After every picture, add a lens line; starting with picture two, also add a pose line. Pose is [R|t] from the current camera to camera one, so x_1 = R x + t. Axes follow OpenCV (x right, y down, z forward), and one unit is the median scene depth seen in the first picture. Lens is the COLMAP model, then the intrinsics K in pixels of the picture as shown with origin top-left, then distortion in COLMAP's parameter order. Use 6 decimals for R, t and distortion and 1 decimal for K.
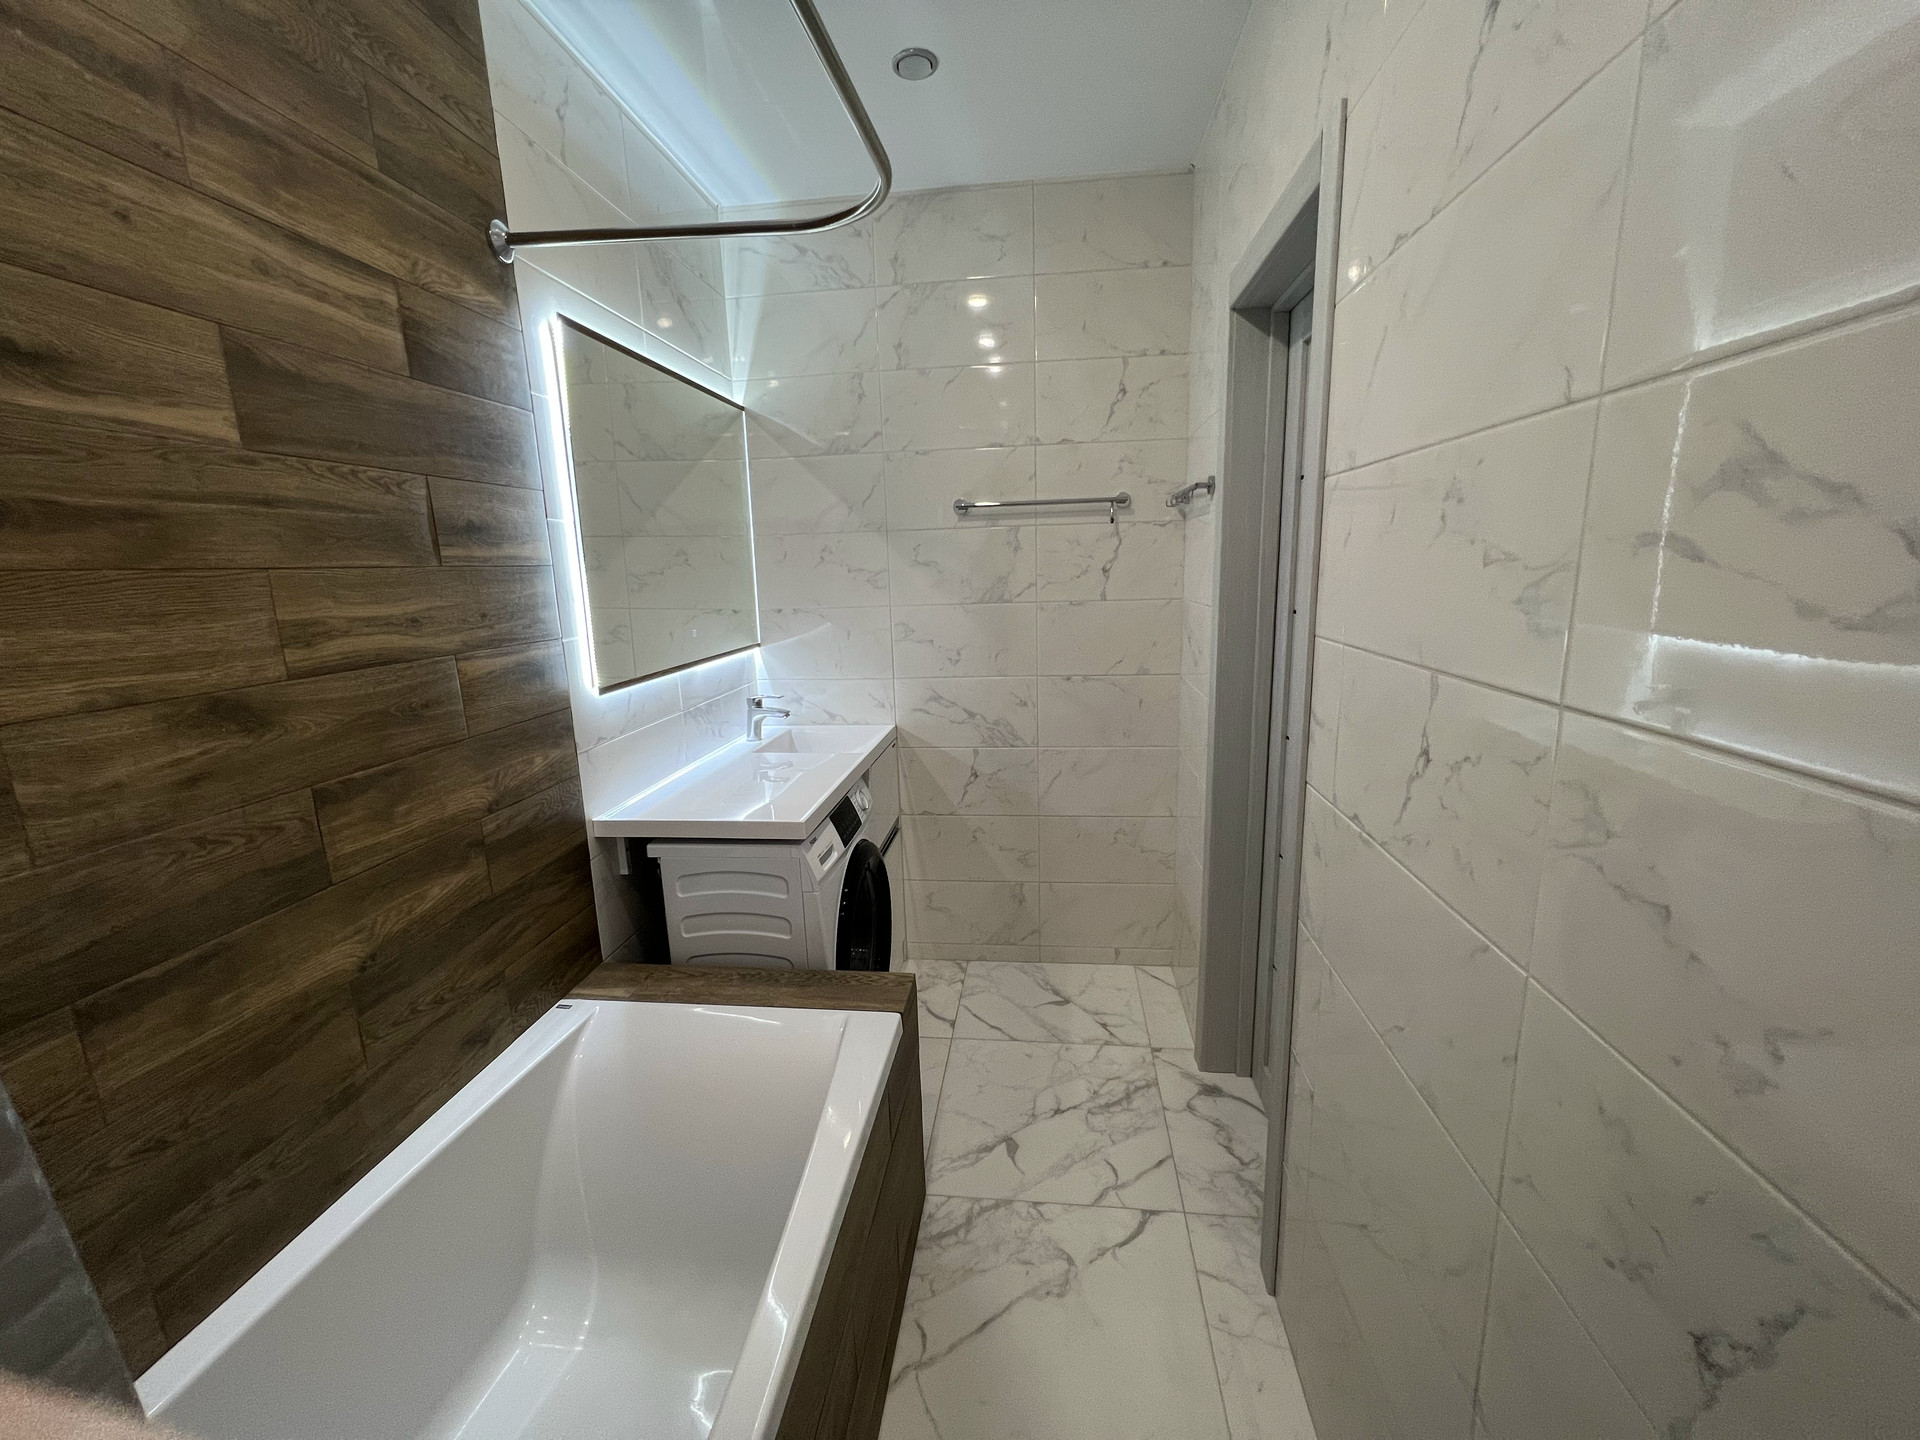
lens RADIAL K [[766.7, 0, 961.7], [0, 766.7, 716.8], [0, 0, 1]] dist [-0.001077, 0.000185]
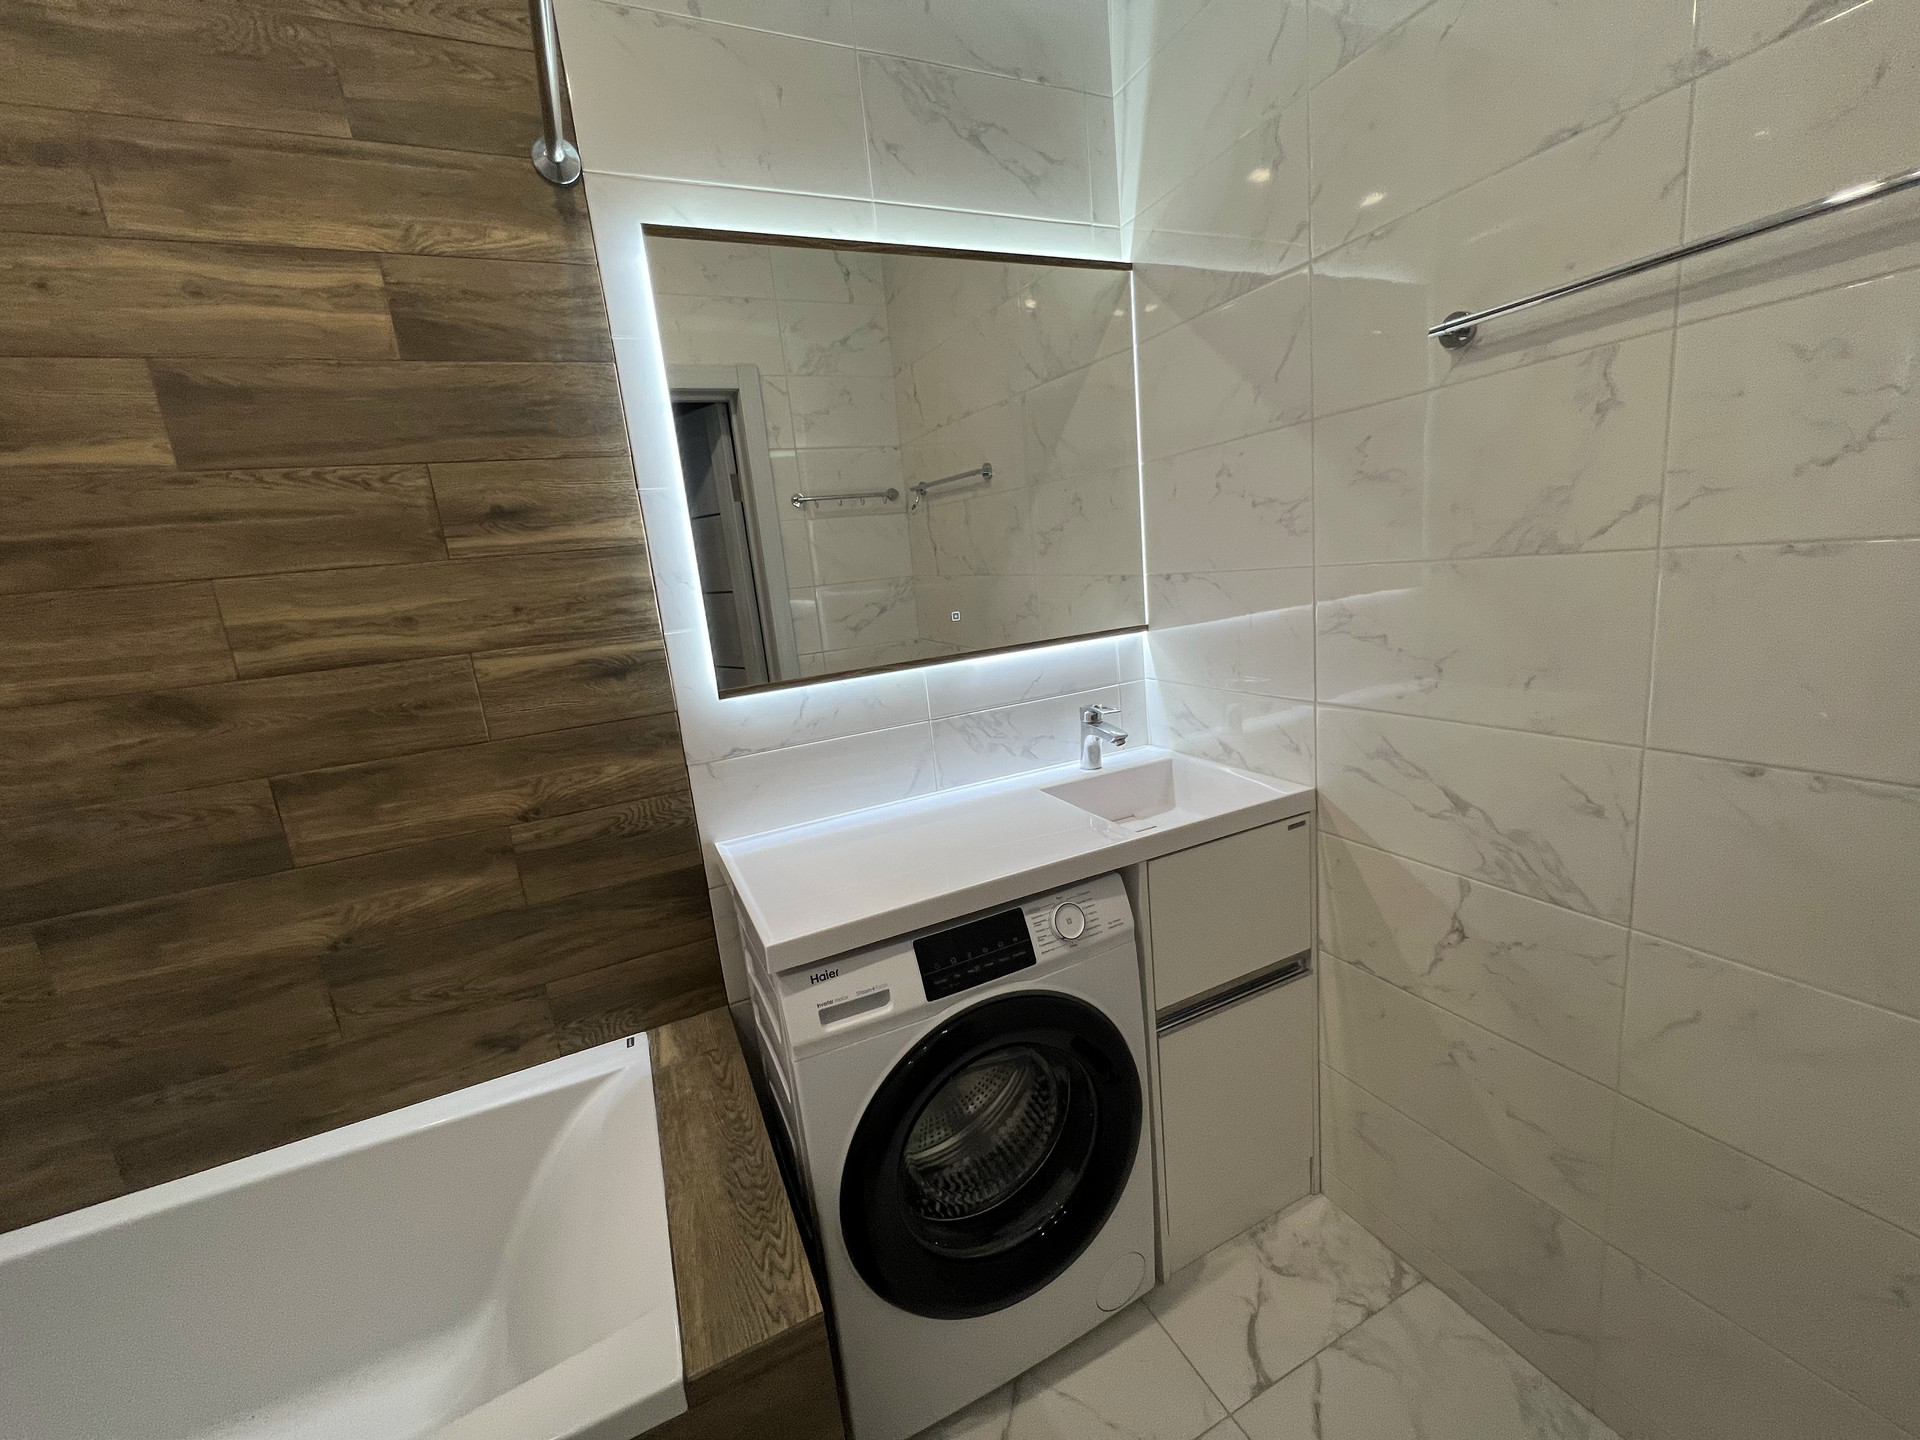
lens RADIAL K [[766.7, 0, 961.7], [0, 766.7, 716.8], [0, 0, 1]] dist [-0.001077, 0.000185]
pose [[0.524786, 0.144326, -0.838910, 0.529738], [-0.083229, 0.989499, 0.118169, -0.190664], [0.847156, 0.007808, 0.531287, 1.165458]]
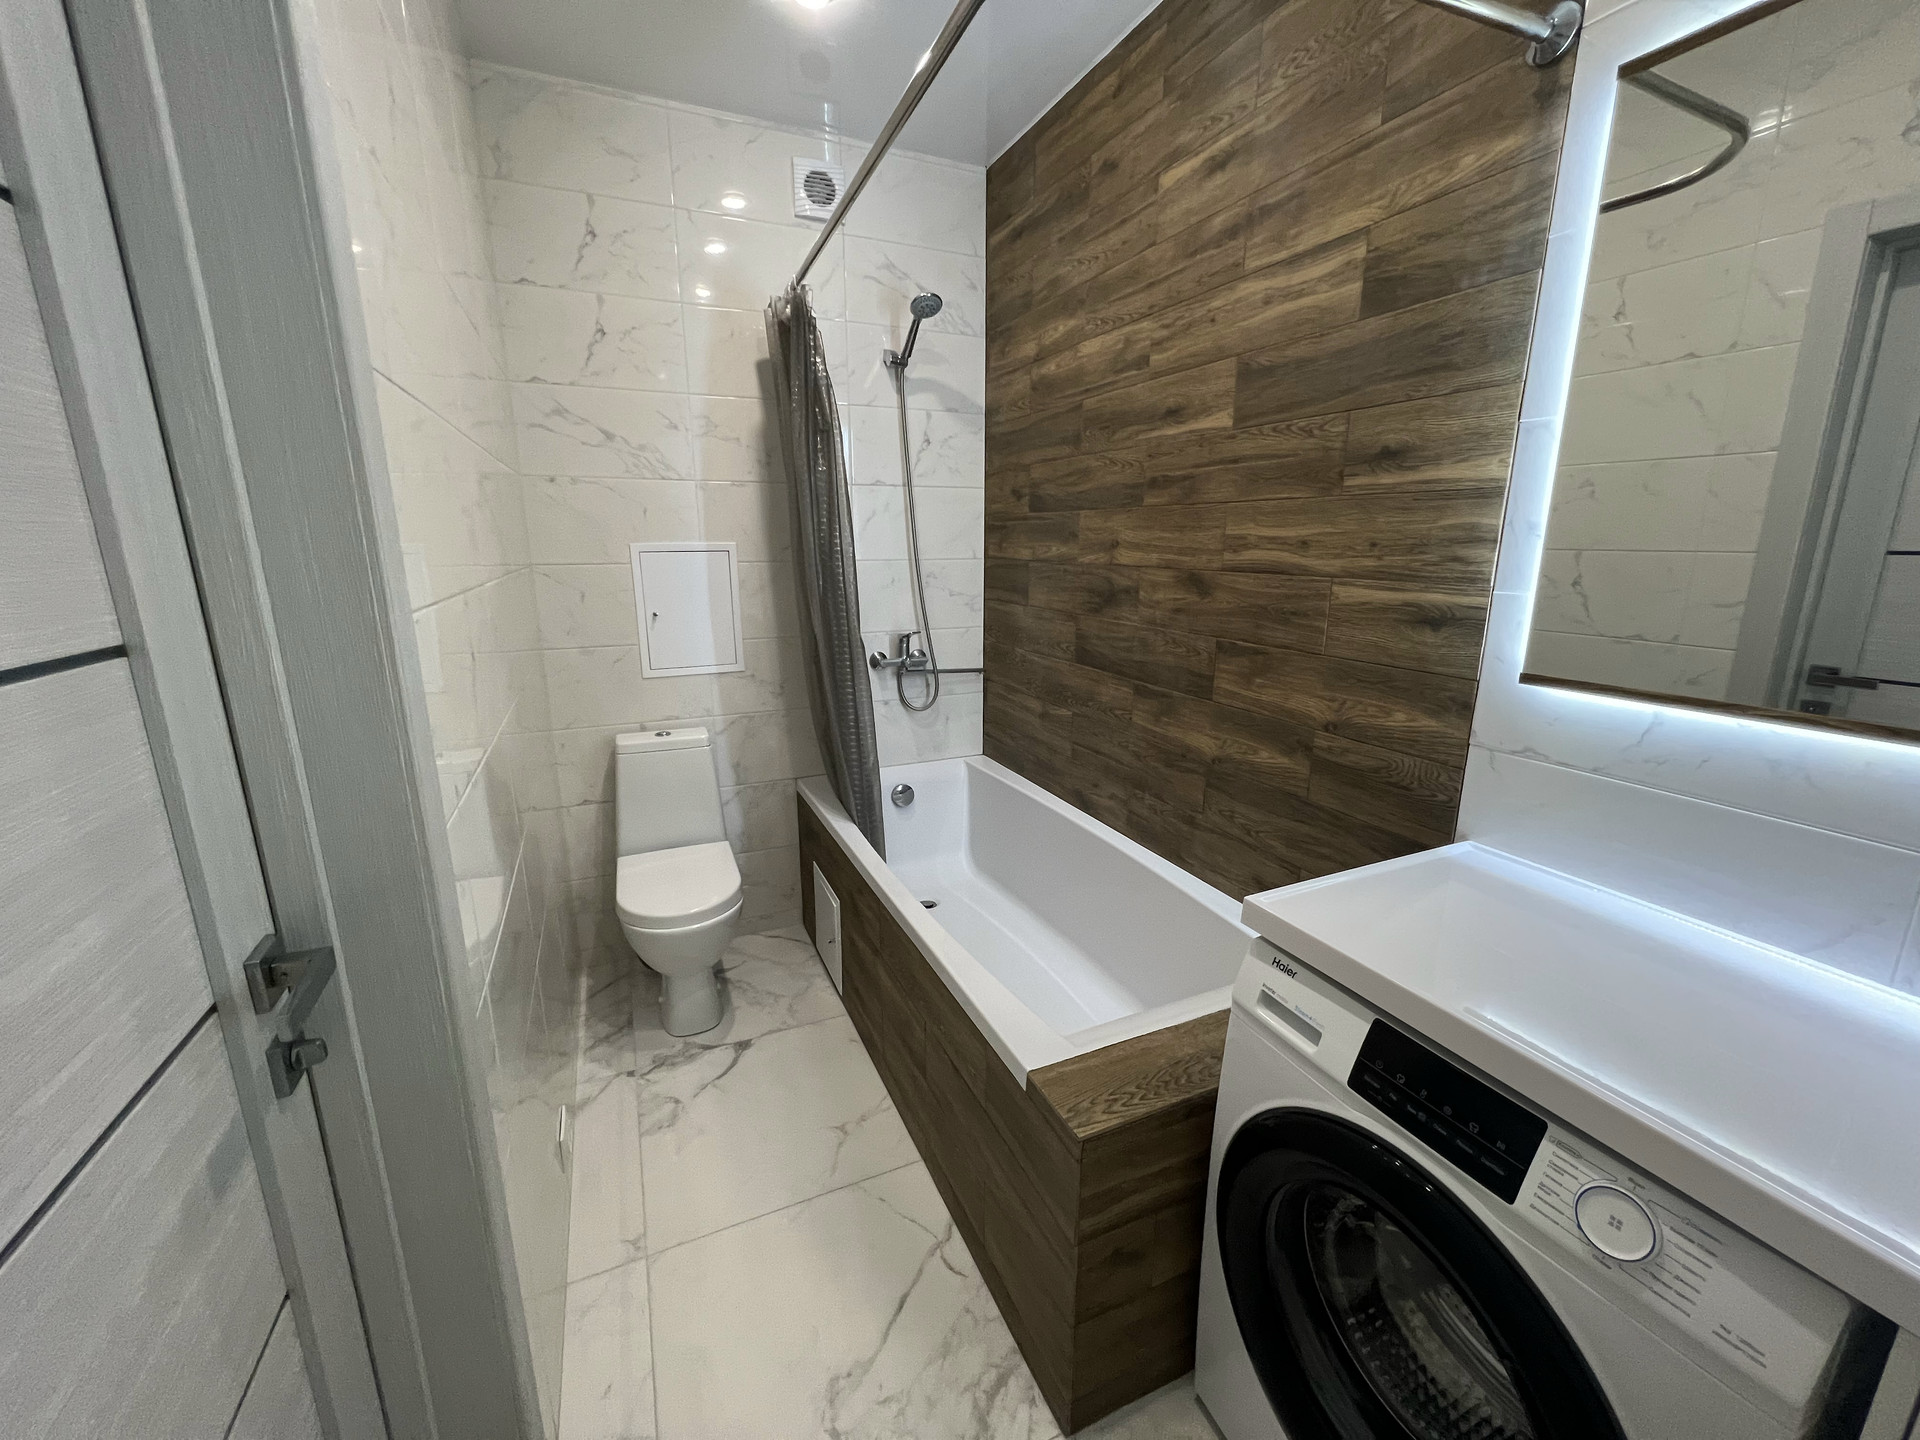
lens RADIAL K [[766.7, 0, 961.7], [0, 766.7, 716.8], [0, 0, 1]] dist [-0.001077, 0.000185]
pose [[-0.858666, 0.145729, -0.491382, 0.418916], [-0.076132, 0.911826, 0.403456, -0.348088], [0.506850, 0.383844, -0.771859, 1.906307]]
